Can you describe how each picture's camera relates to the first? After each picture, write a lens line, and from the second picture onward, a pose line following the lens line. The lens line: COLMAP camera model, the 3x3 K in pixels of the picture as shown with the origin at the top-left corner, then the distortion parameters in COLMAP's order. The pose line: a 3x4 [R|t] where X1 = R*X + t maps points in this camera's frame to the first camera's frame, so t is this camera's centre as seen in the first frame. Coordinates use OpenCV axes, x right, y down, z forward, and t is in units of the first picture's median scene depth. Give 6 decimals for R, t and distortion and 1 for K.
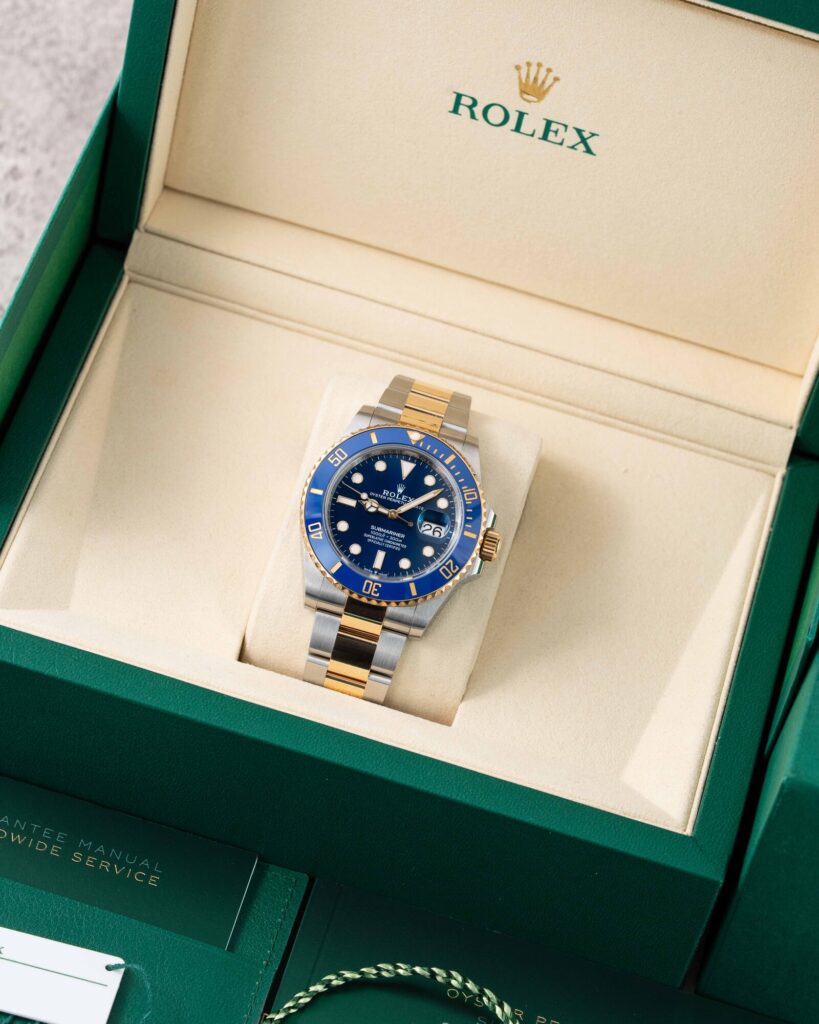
lens RADIAL K [[4747.5, 0, 409.5], [0, 4747.5, 512.0], [0, 0, 1]] dist [0.213955, -5.726098]
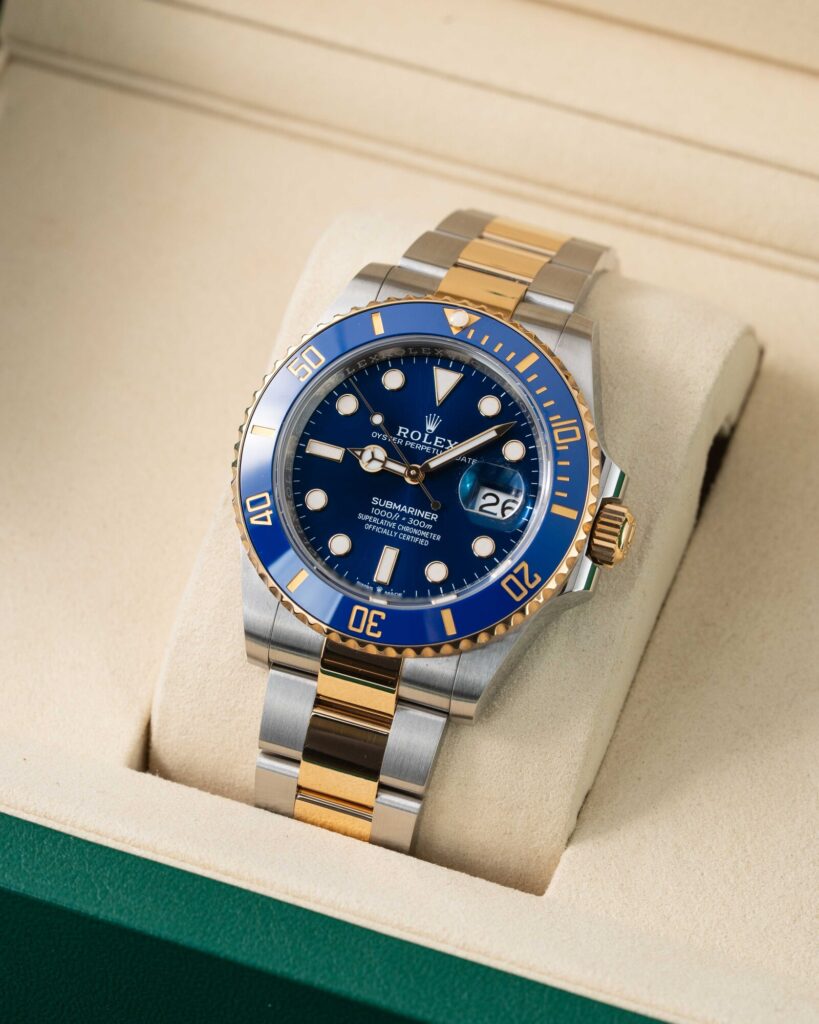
lens RADIAL K [[4747.5, 0, 409.5], [0, 4747.5, 512.0], [0, 0, 1]] dist [0.213955, -5.726098]
pose [[0.978503, -0.018482, -0.205404, 0.099059], [0.015043, 0.999719, -0.018295, 0.013666], [0.205685, 0.014812, 0.978506, 0.507118]]
